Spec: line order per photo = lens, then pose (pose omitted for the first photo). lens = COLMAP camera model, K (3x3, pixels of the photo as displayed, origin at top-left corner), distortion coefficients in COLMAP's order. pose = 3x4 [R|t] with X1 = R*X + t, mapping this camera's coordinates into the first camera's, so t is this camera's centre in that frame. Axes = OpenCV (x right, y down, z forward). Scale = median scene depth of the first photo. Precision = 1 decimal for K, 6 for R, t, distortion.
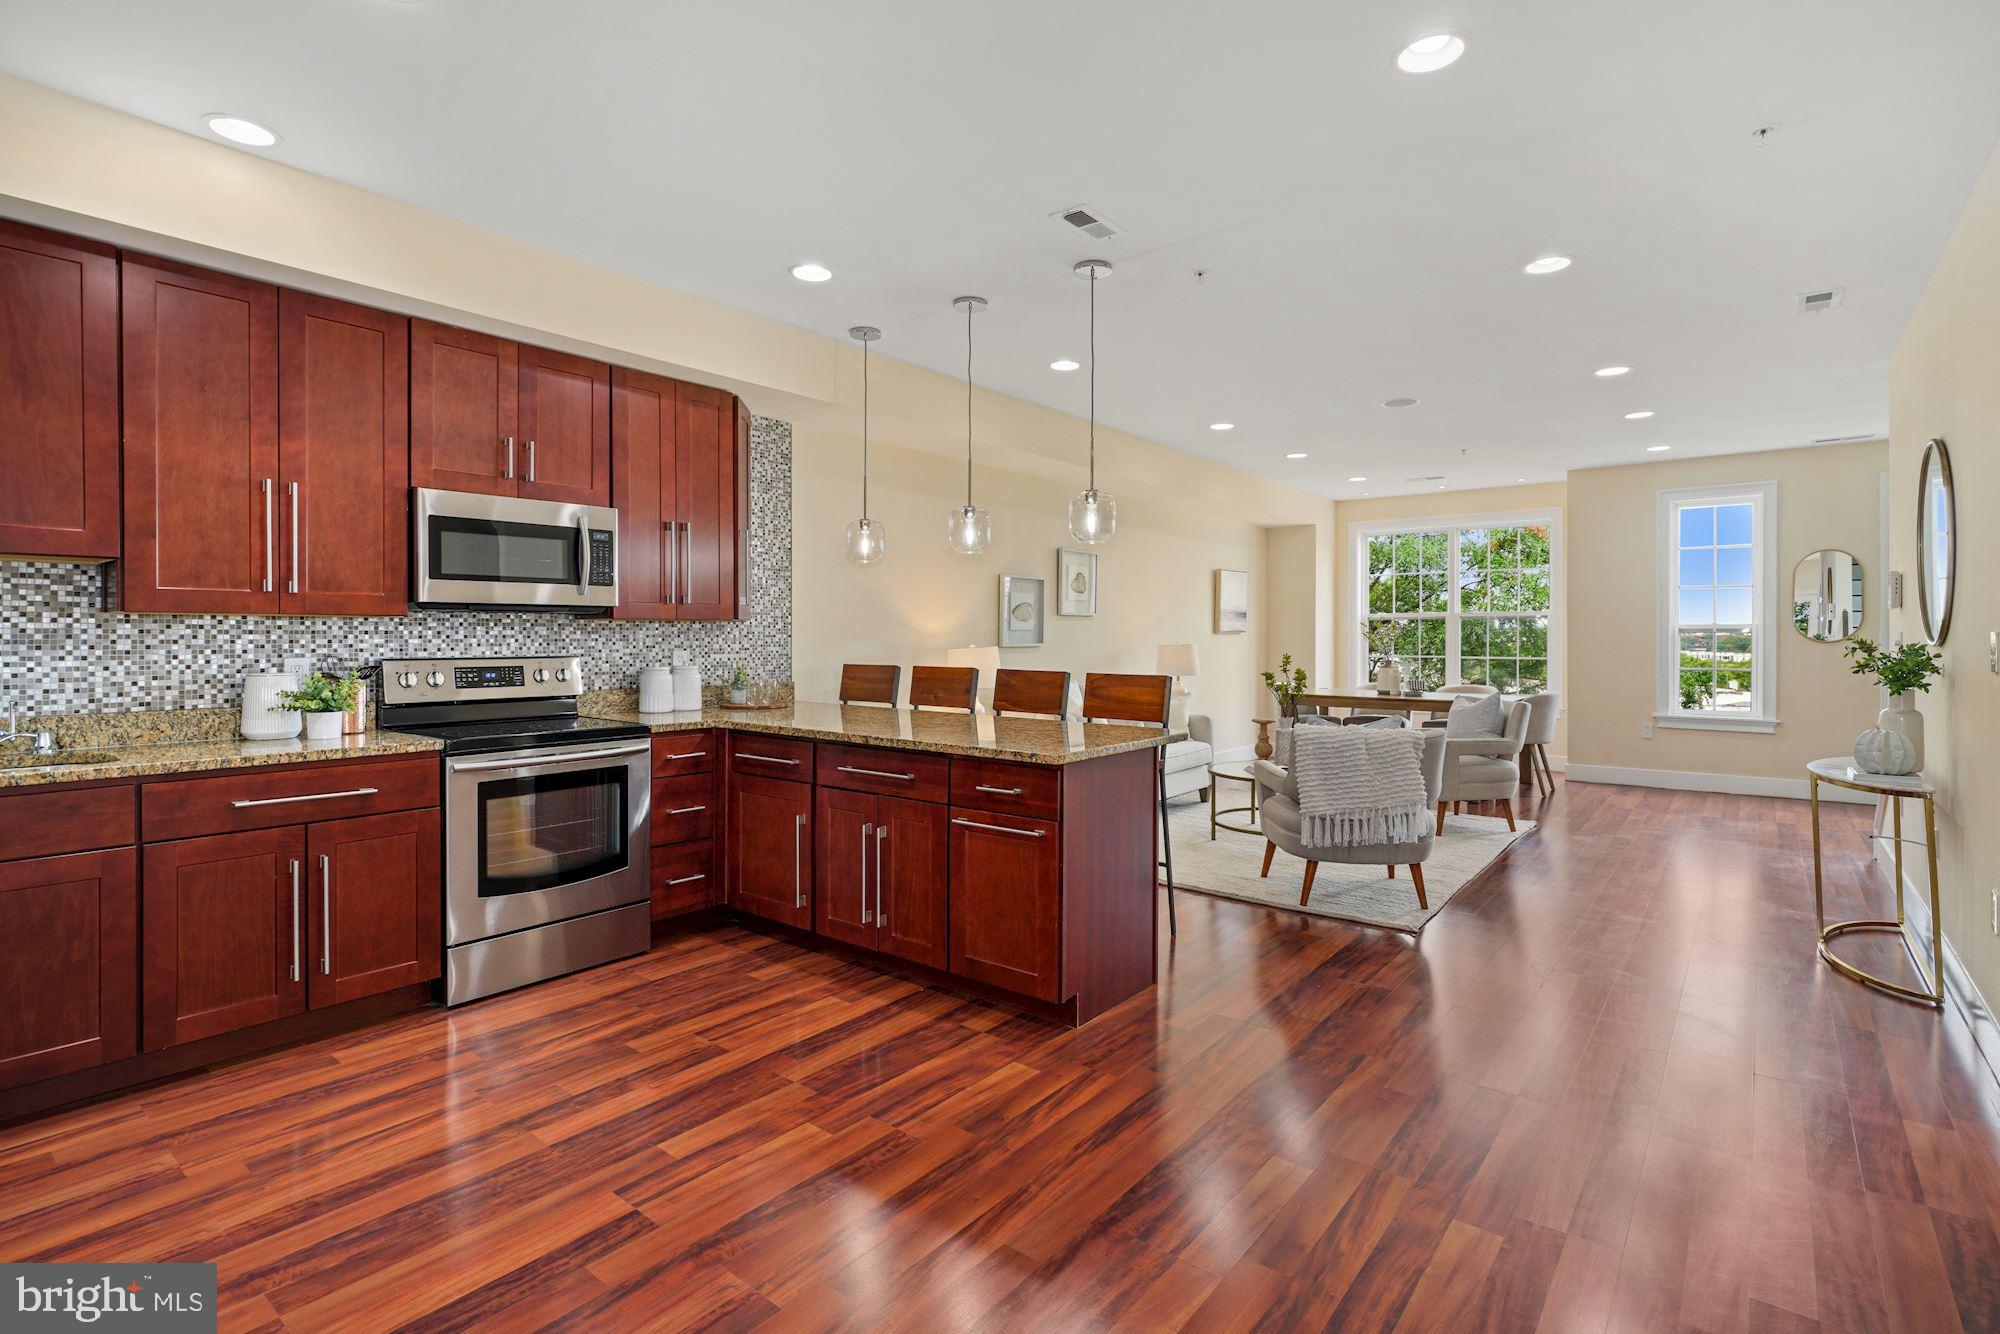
lens RADIAL K [[927.9, 0, 992.8], [0, 927.9, 648.6], [0, 0, 1]] dist [-0.003586, -0.000173]
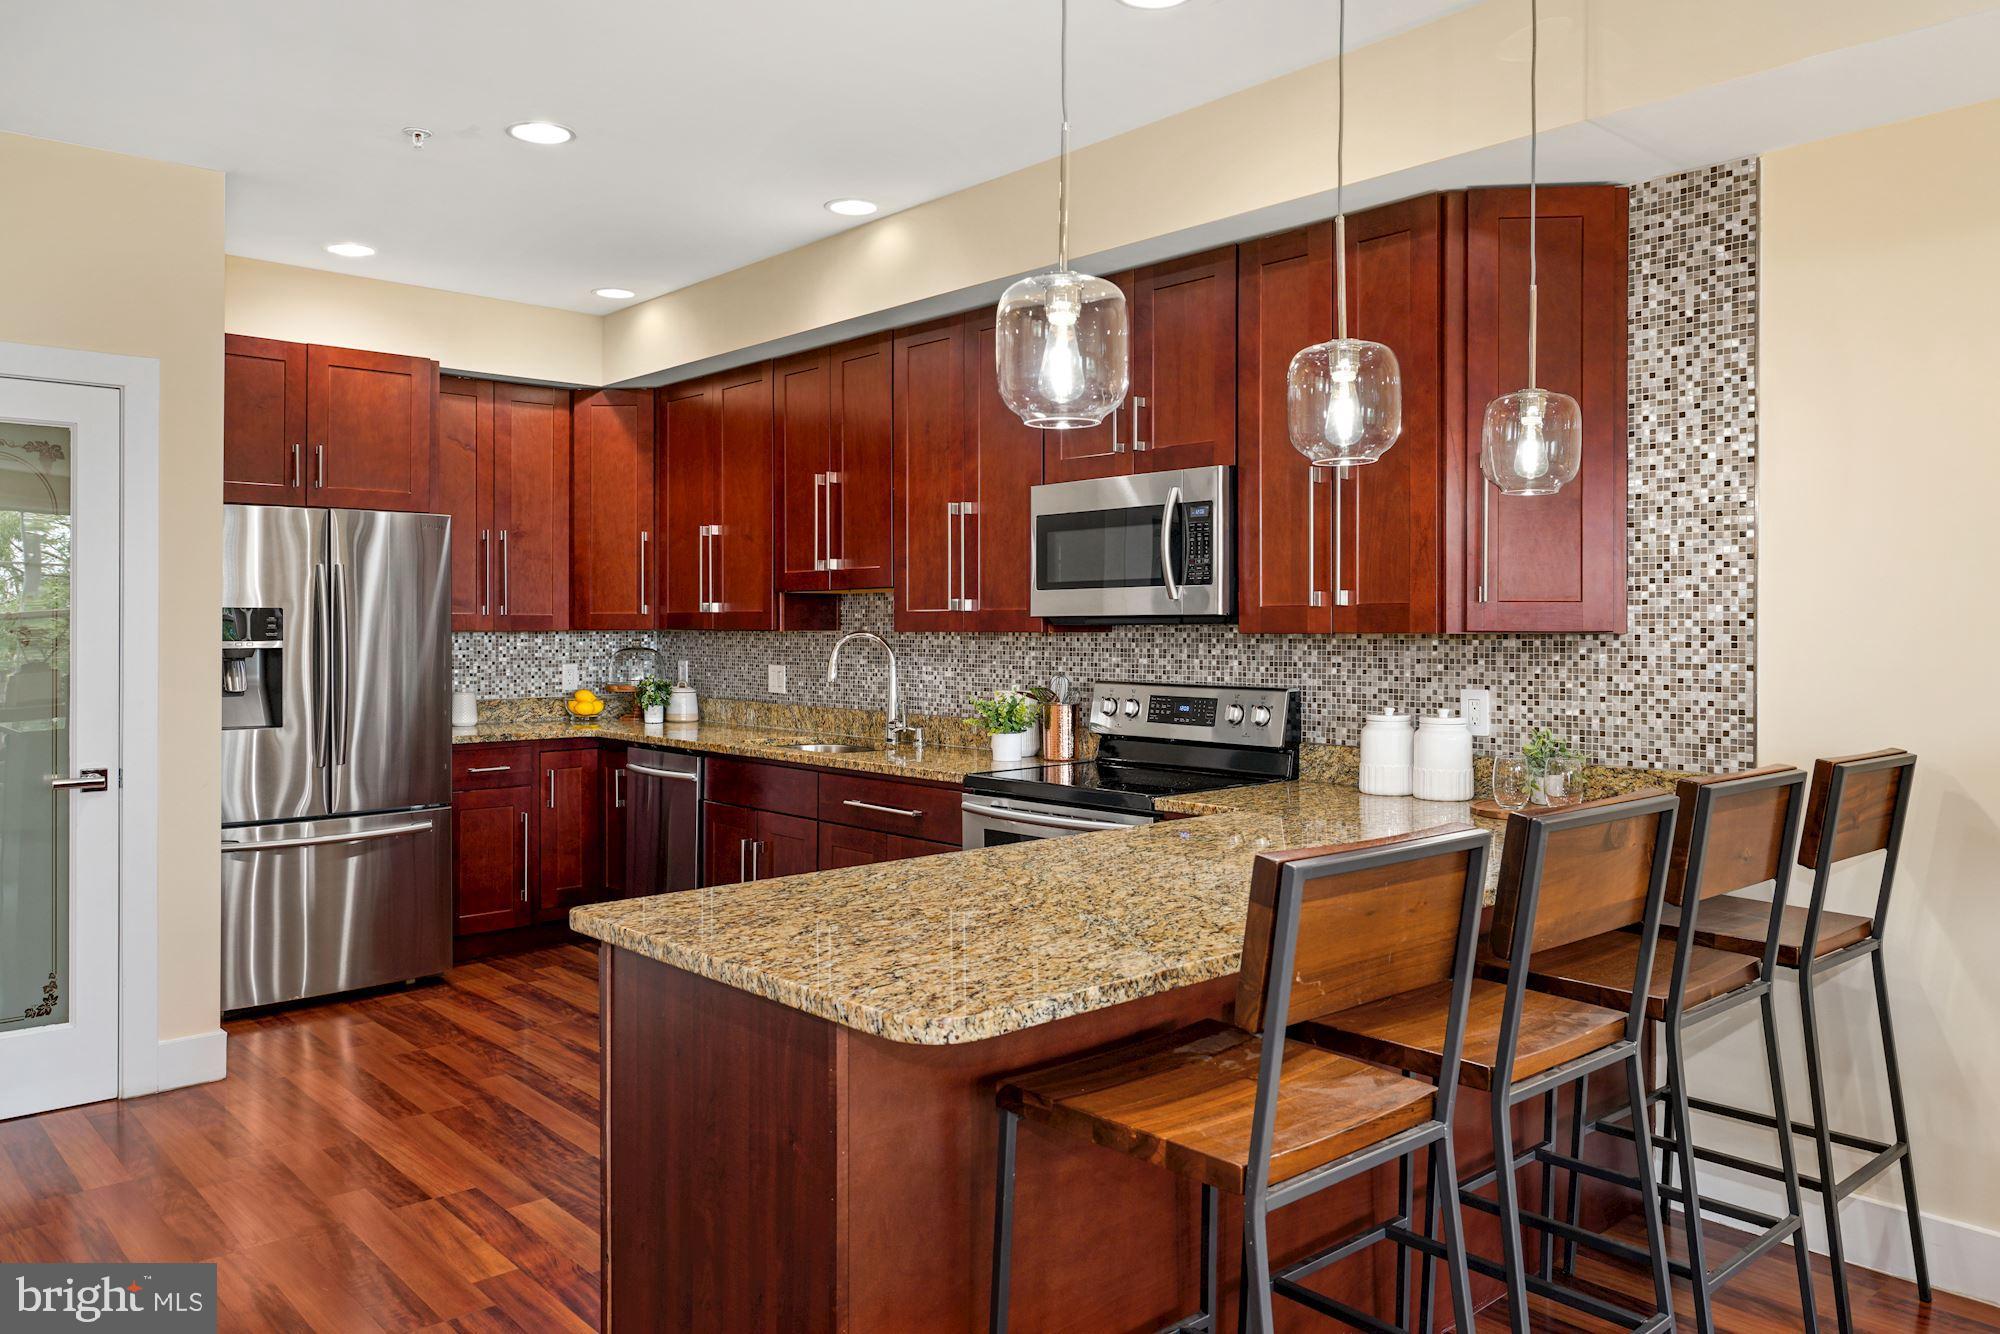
lens RADIAL K [[1459.3, 0, 1064.1], [0, 1459.3, 626.1], [0, 0, 1]] dist [0.003275, -0.007589]
pose [[-0.145304, 0.000786, -0.989387, 0.784140], [-0.014482, 0.999891, 0.002921, -0.048775], [0.989281, 0.014752, -0.145277, 1.300730]]
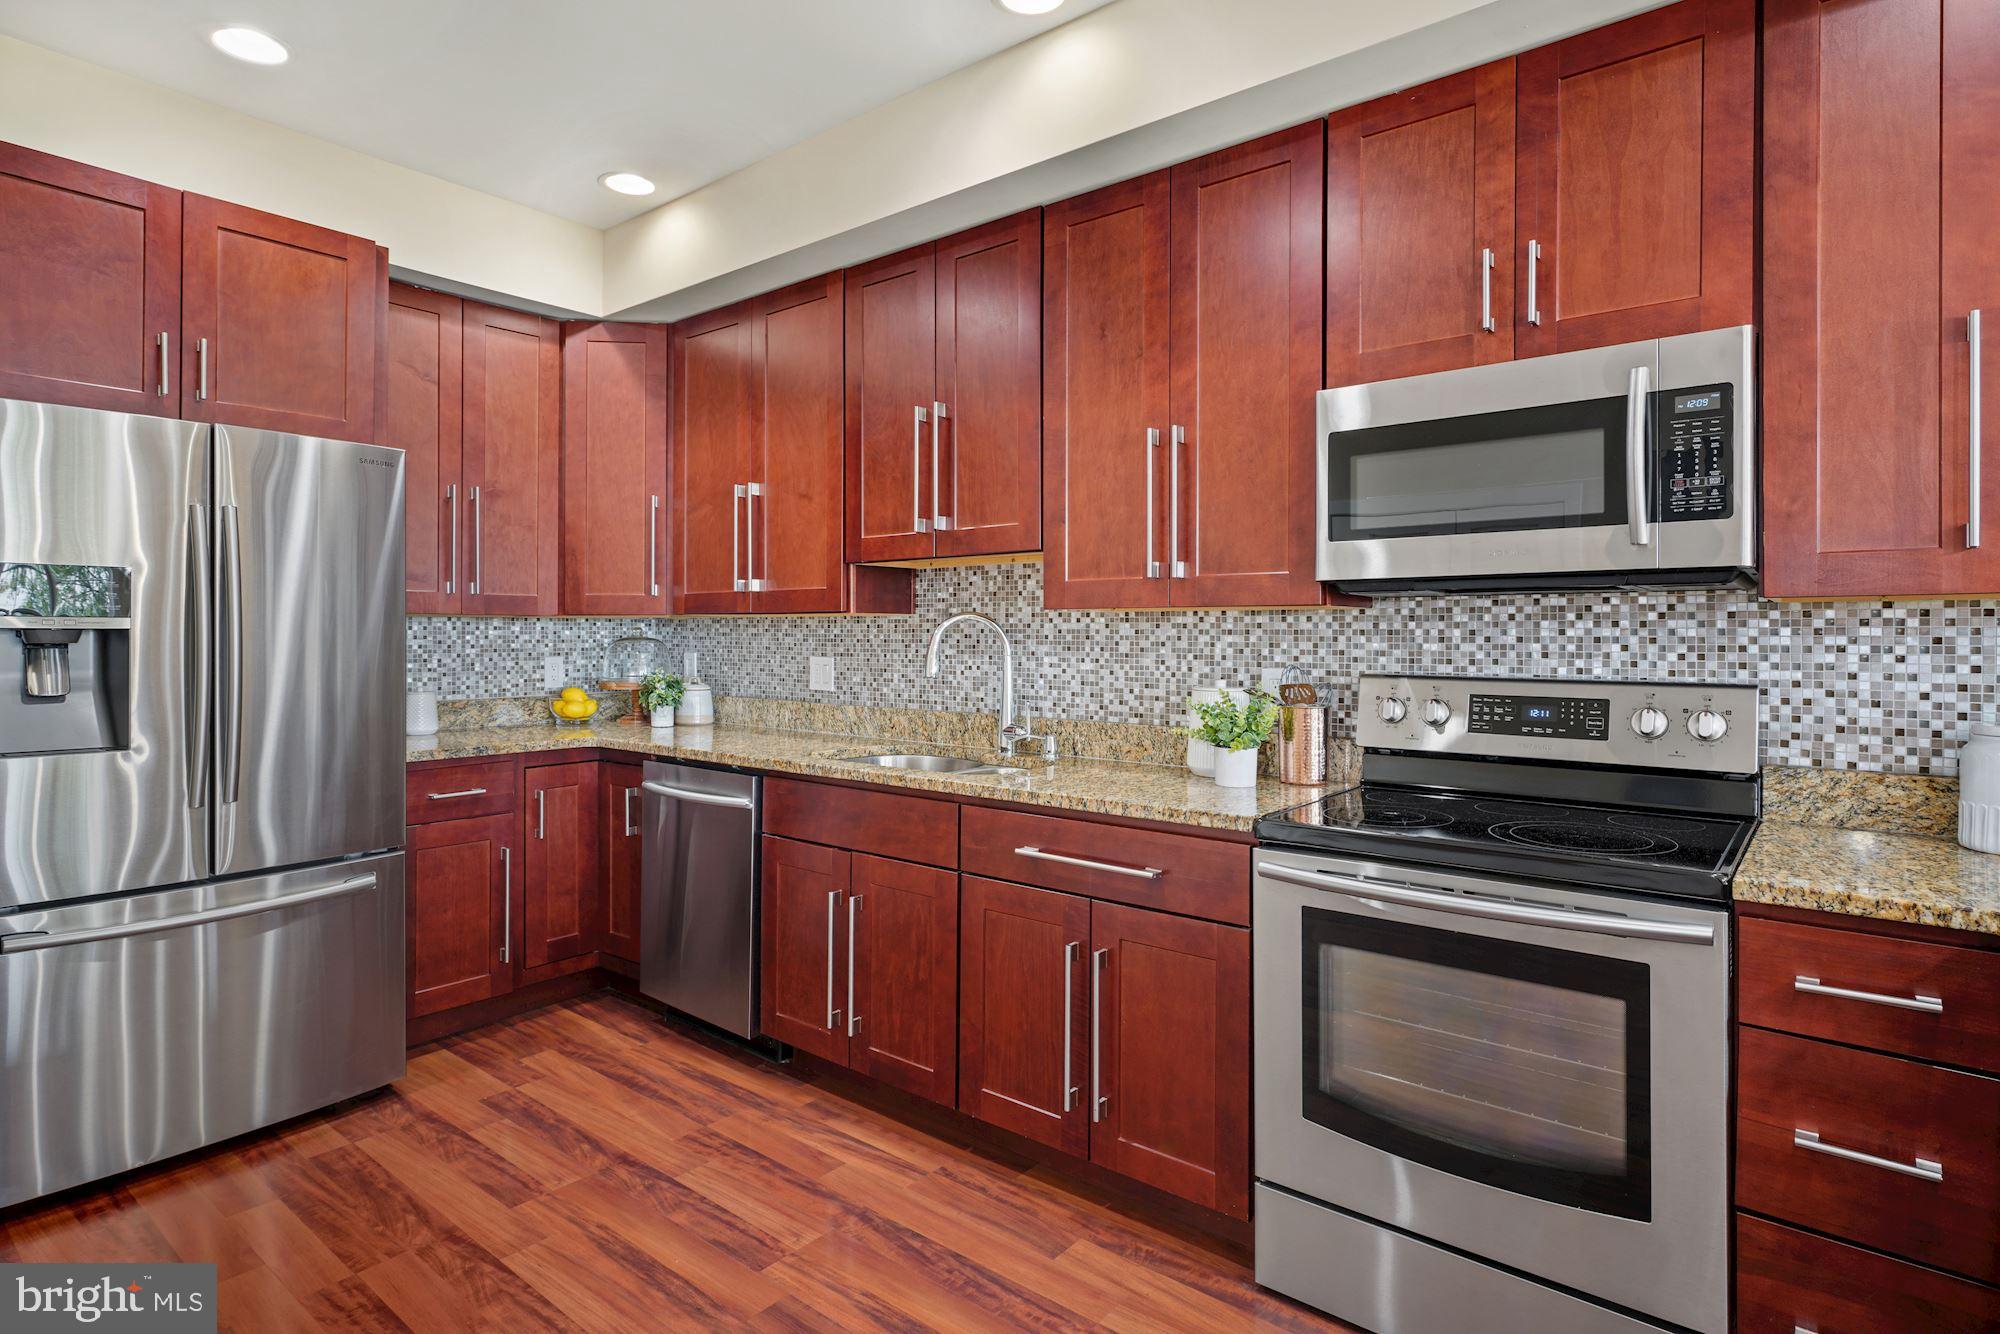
lens RADIAL K [[1055.4, 0, 1023.0], [0, 1055.4, 633.3], [0, 0, 1]] dist [0.002826, 0.002557]
pose [[-0.005717, -0.001792, -0.999982, 0.071023], [-0.016565, 0.999861, -0.001697, -0.012930], [0.999846, 0.016555, -0.005746, 0.859505]]
